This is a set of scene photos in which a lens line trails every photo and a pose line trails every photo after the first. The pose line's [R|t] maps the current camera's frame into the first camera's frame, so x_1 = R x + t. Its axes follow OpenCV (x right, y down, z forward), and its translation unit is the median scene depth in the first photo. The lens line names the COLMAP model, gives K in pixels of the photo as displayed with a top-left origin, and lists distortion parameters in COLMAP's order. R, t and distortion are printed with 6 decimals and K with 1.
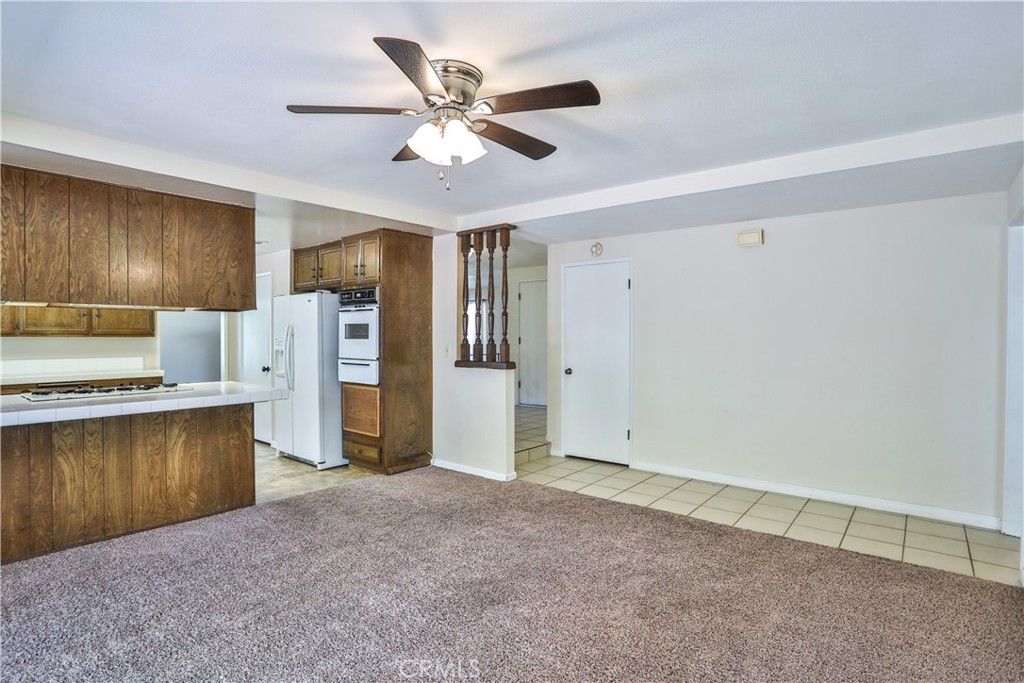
lens RADIAL K [[525.7, 0, 508.8], [0, 525.7, 341.4], [0, 0, 1]] dist [-0.047900, 0.001322]
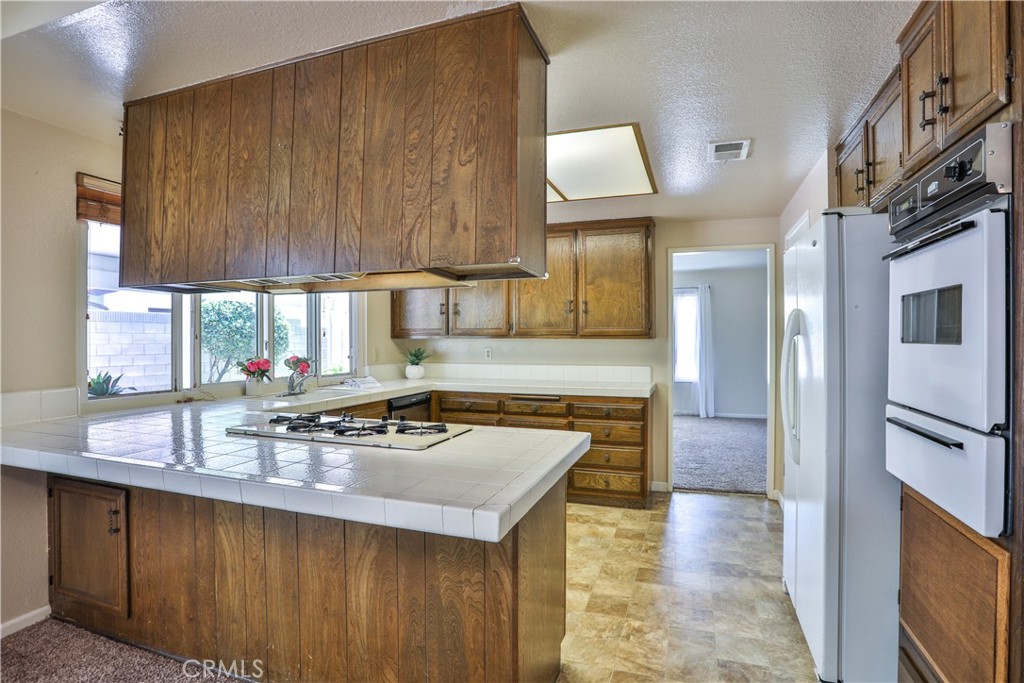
lens RADIAL K [[525.7, 0, 512.4], [0, 525.7, 340.8], [0, 0, 1]] dist [-0.047900, 0.001322]
pose [[0.326938, 0.000671, -0.945046, -0.133106], [-0.010603, 0.999939, -0.002958, -0.003730], [0.944986, 0.010987, 0.326925, 0.895924]]
